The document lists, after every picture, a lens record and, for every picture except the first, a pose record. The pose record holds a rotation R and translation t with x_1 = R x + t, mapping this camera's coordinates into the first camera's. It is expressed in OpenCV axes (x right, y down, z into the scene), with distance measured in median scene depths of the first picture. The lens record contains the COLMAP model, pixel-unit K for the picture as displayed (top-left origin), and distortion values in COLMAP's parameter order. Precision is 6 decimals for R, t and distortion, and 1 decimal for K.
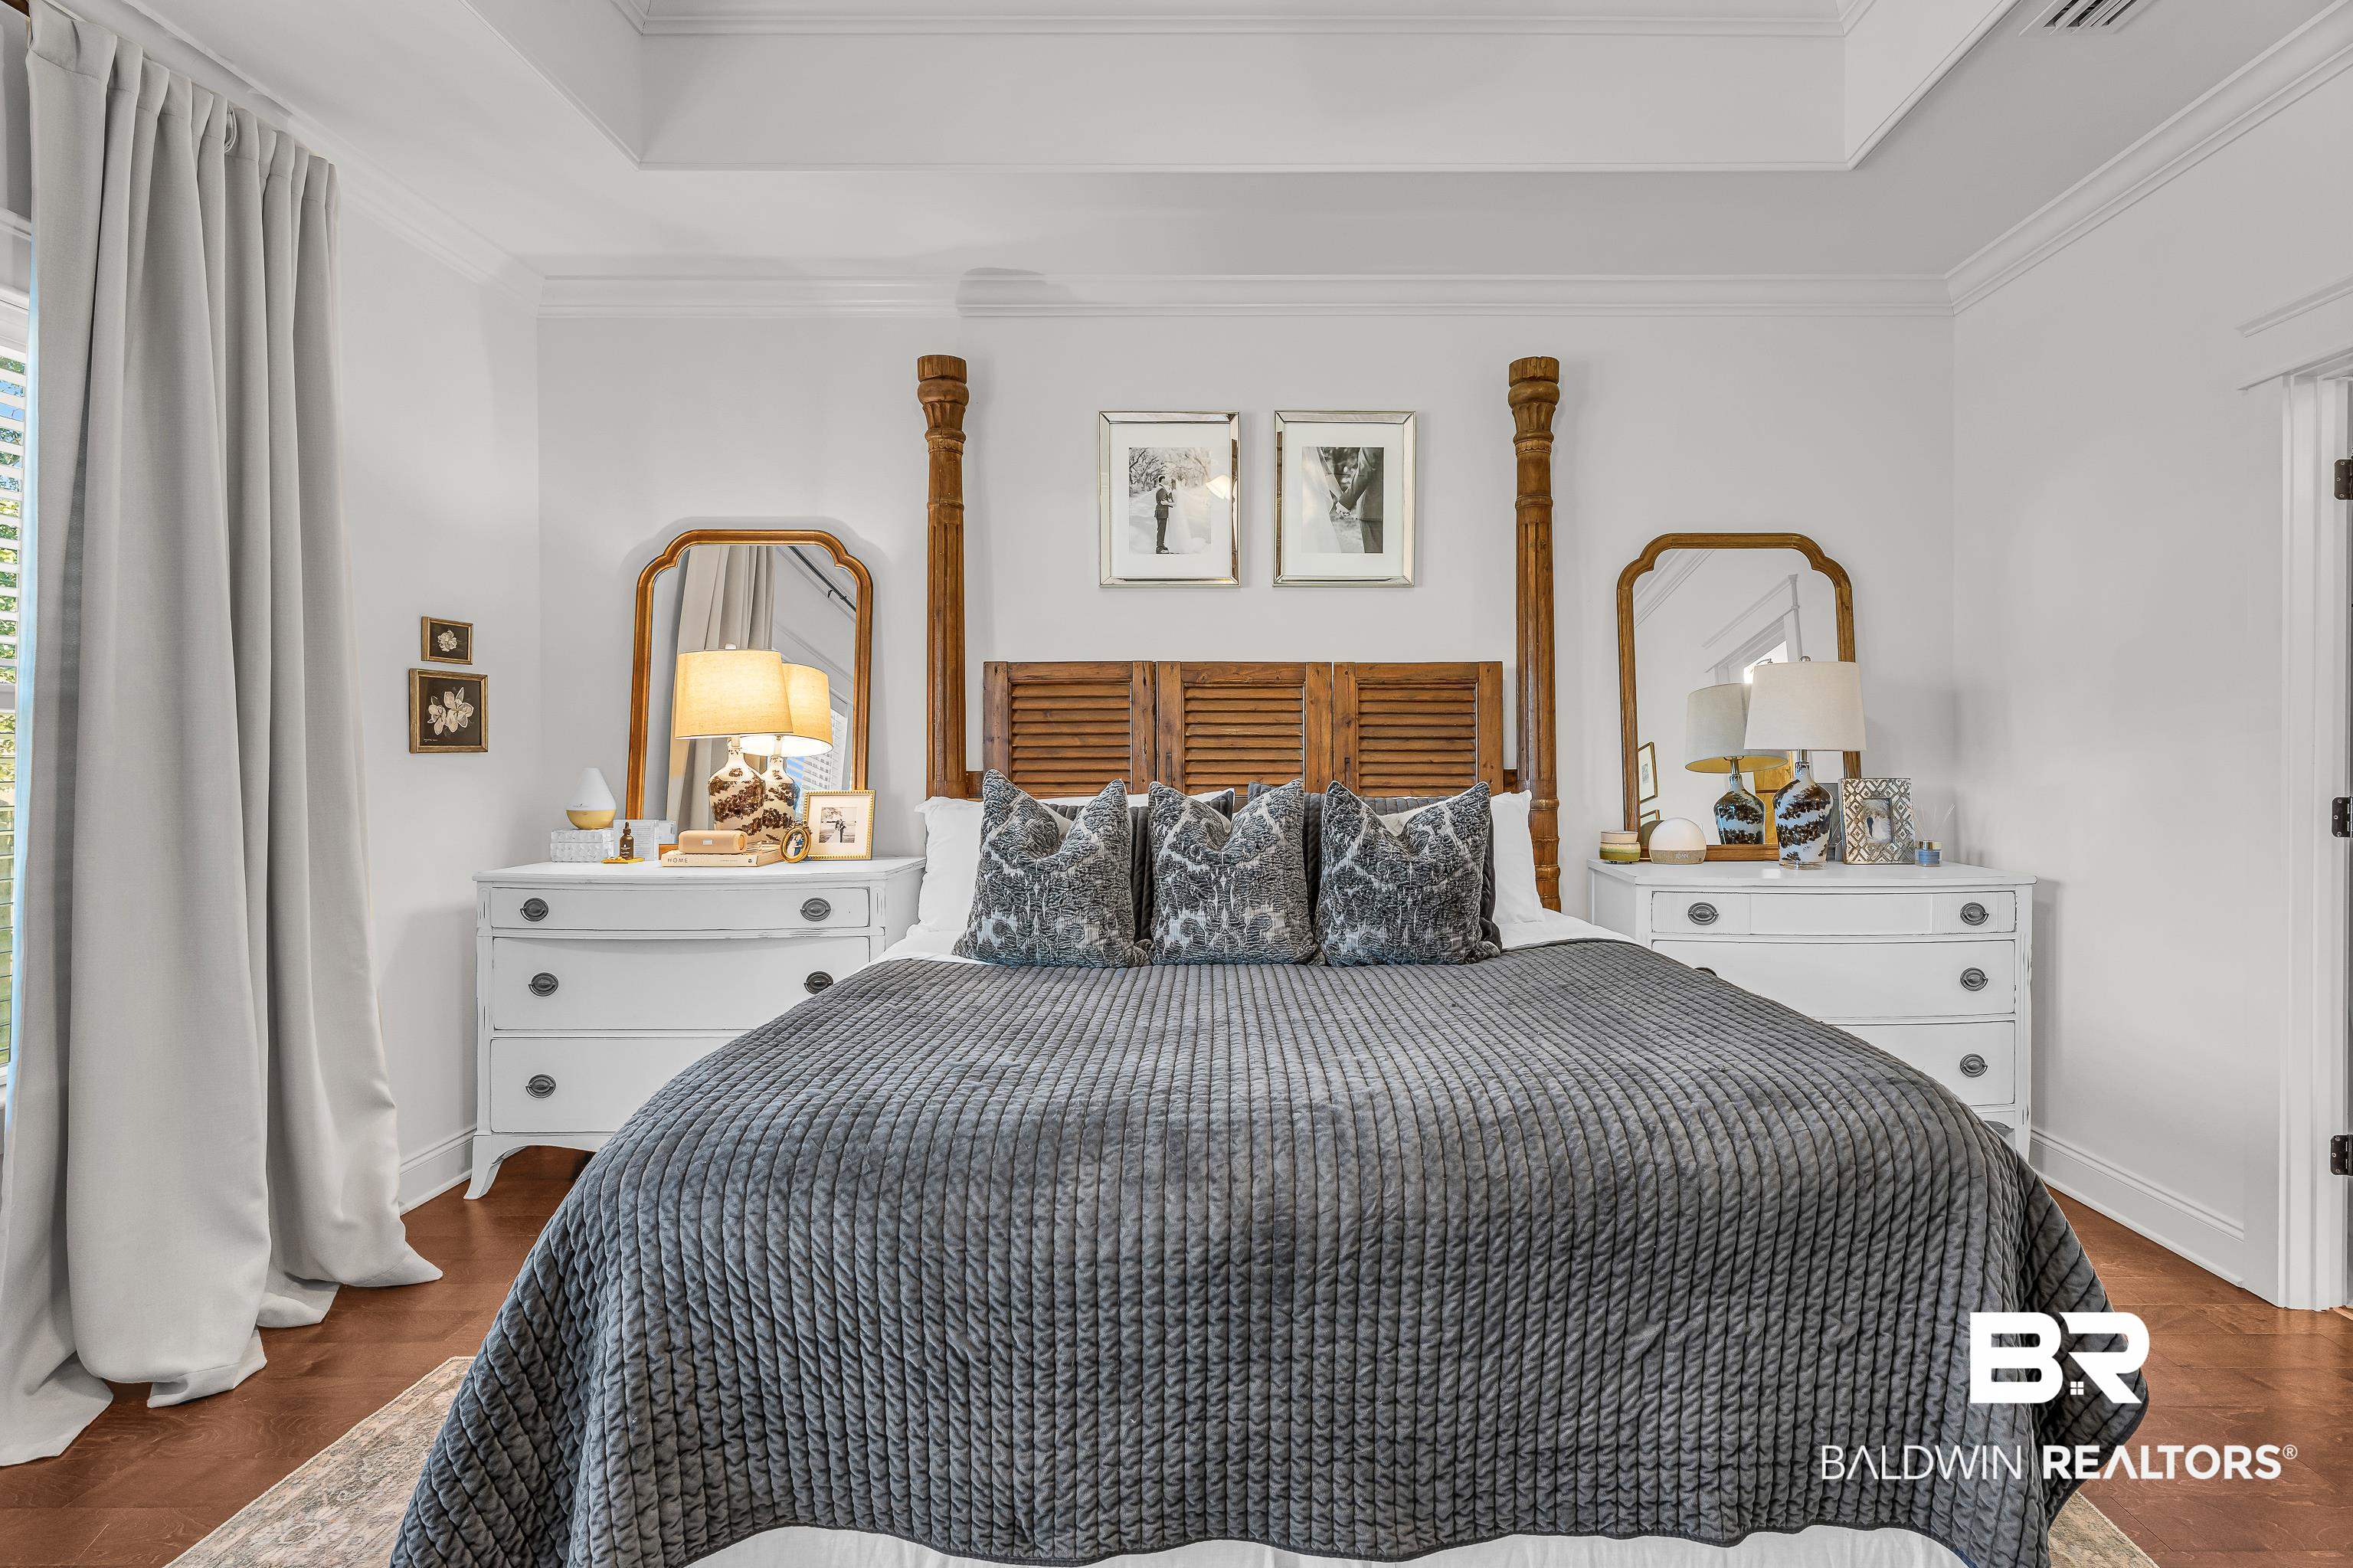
lens RADIAL K [[1232.4, 0, 1176.6], [0, 1232.4, 766.4], [0, 0, 1]] dist [0.002122, 0.001451]
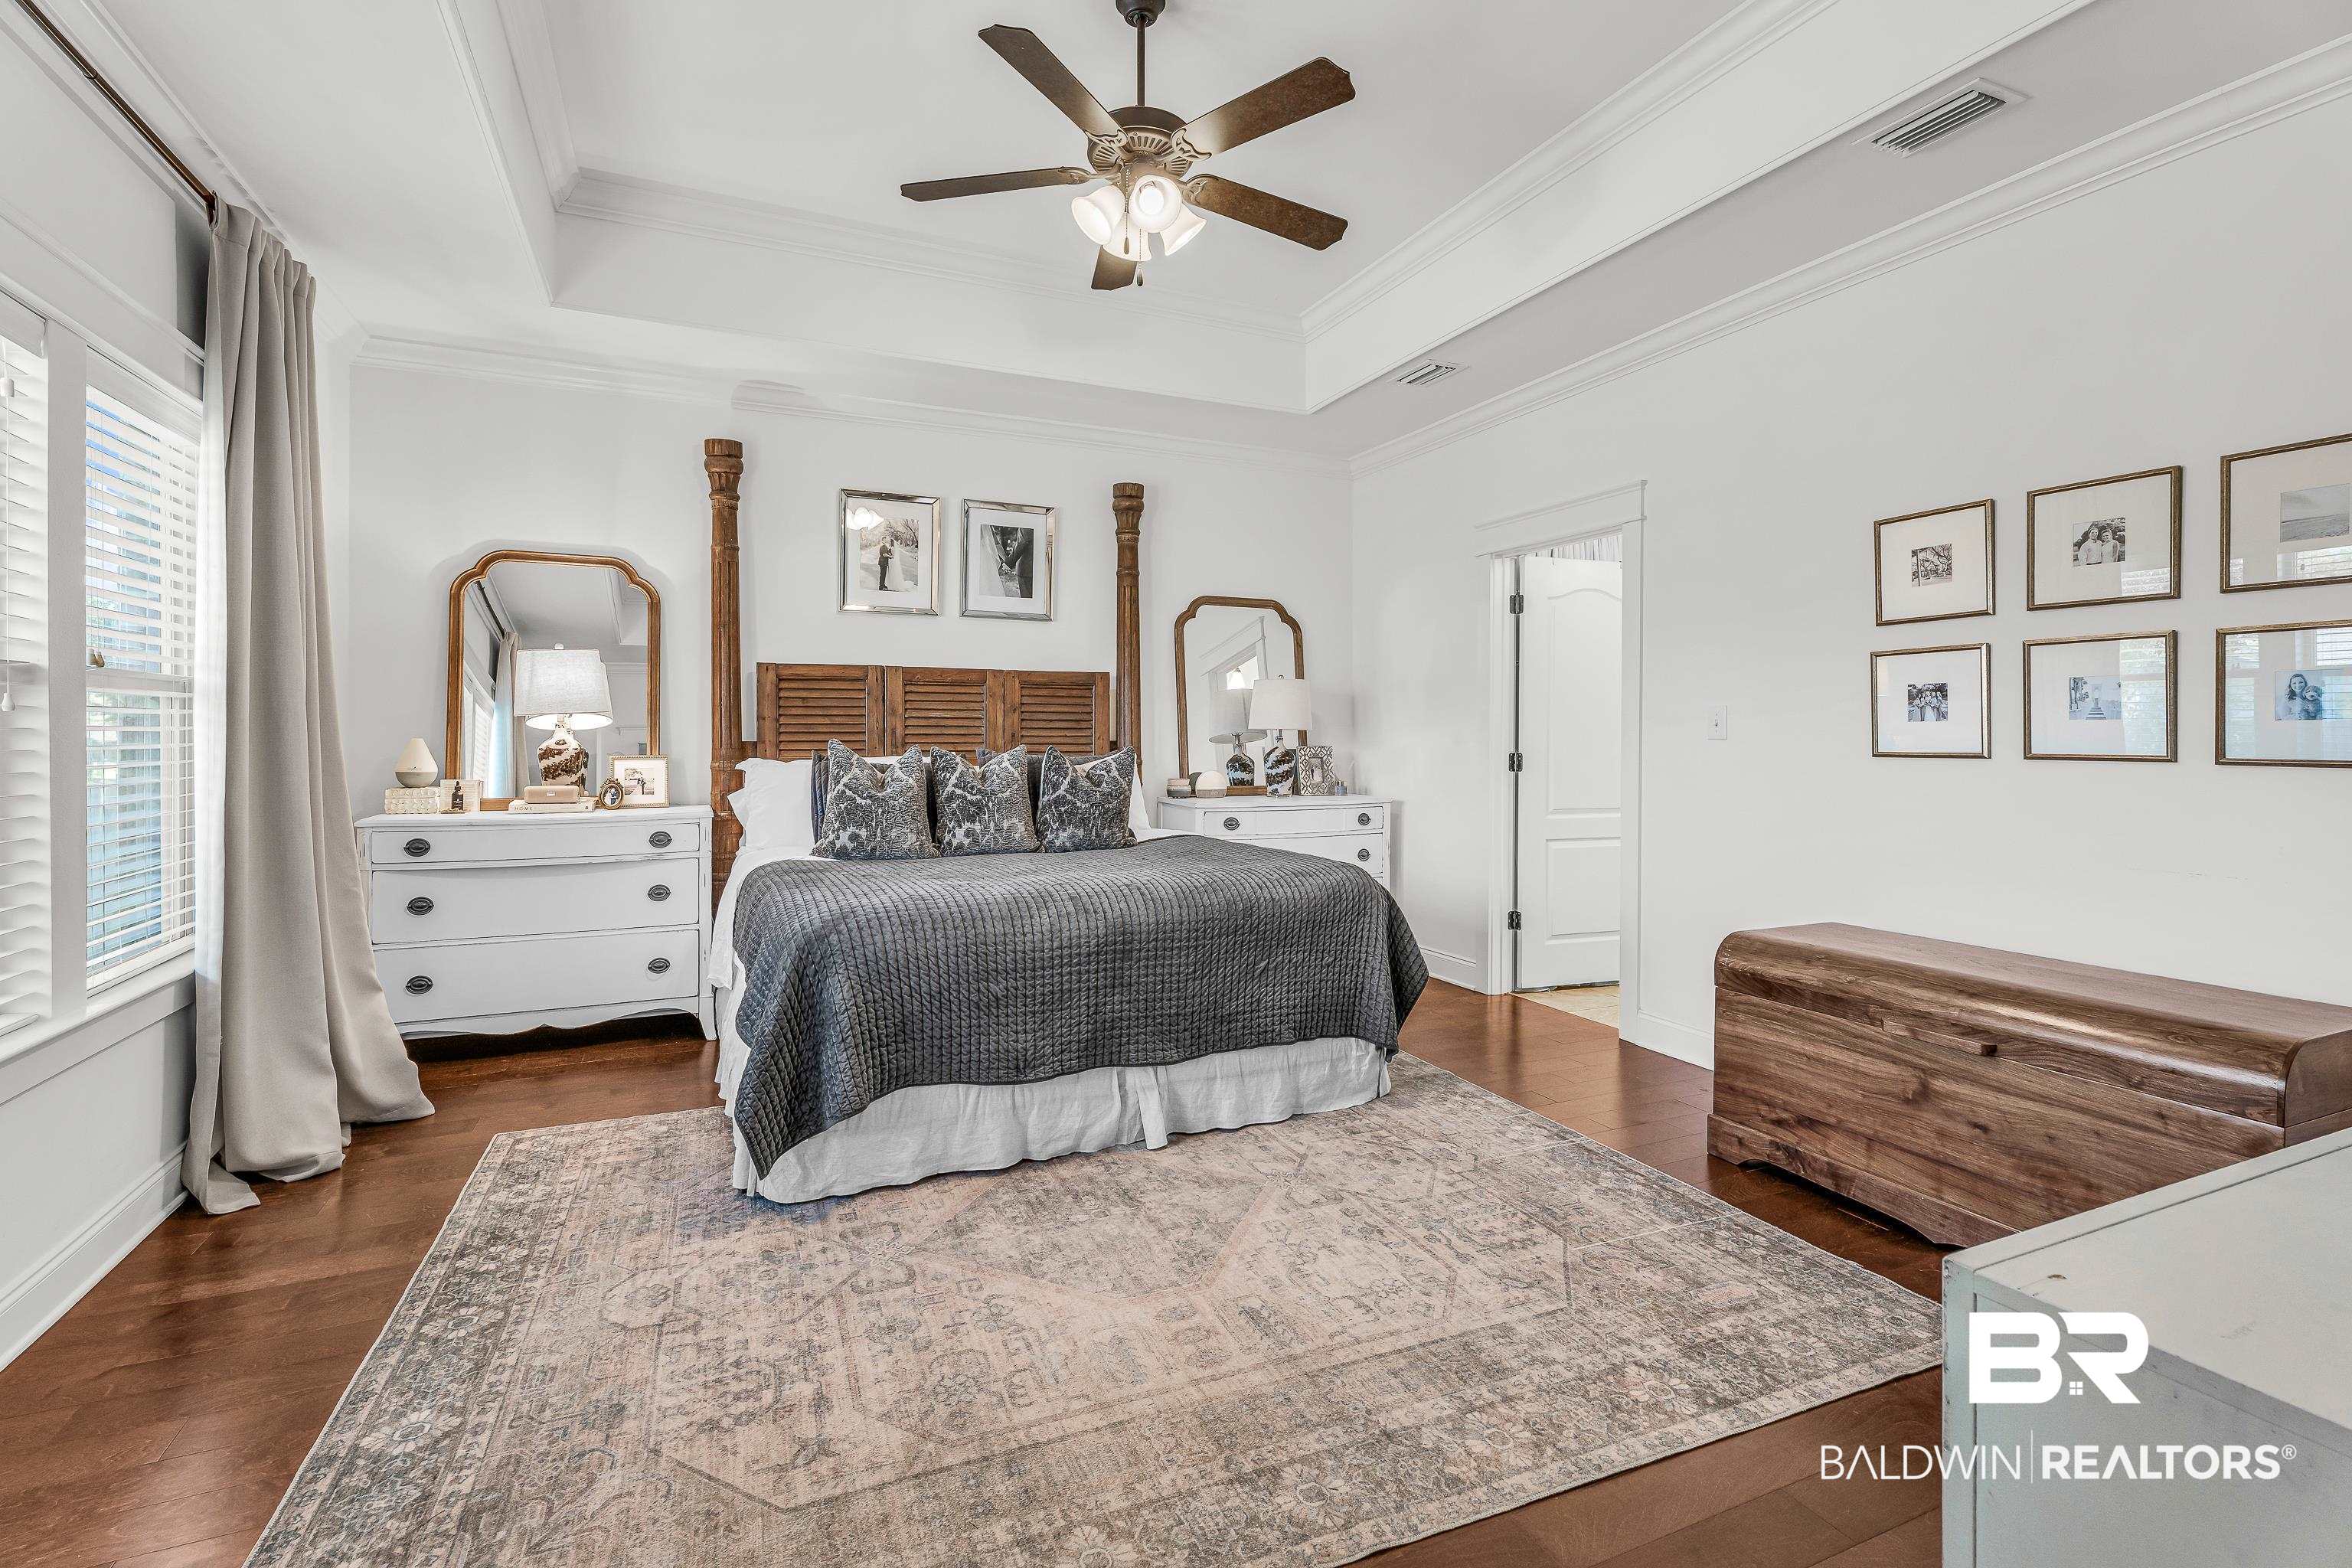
lens RADIAL K [[1066.2, 0, 1166.5], [0, 1066.2, 741.6], [0, 0, 1]] dist [-0.000619, 0.000122]
pose [[0.920600, 0.001230, 0.390506, -0.219058], [-0.000969, 0.999999, -0.000864, 0.005268], [-0.390506, 0.000417, 0.920600, -0.310288]]
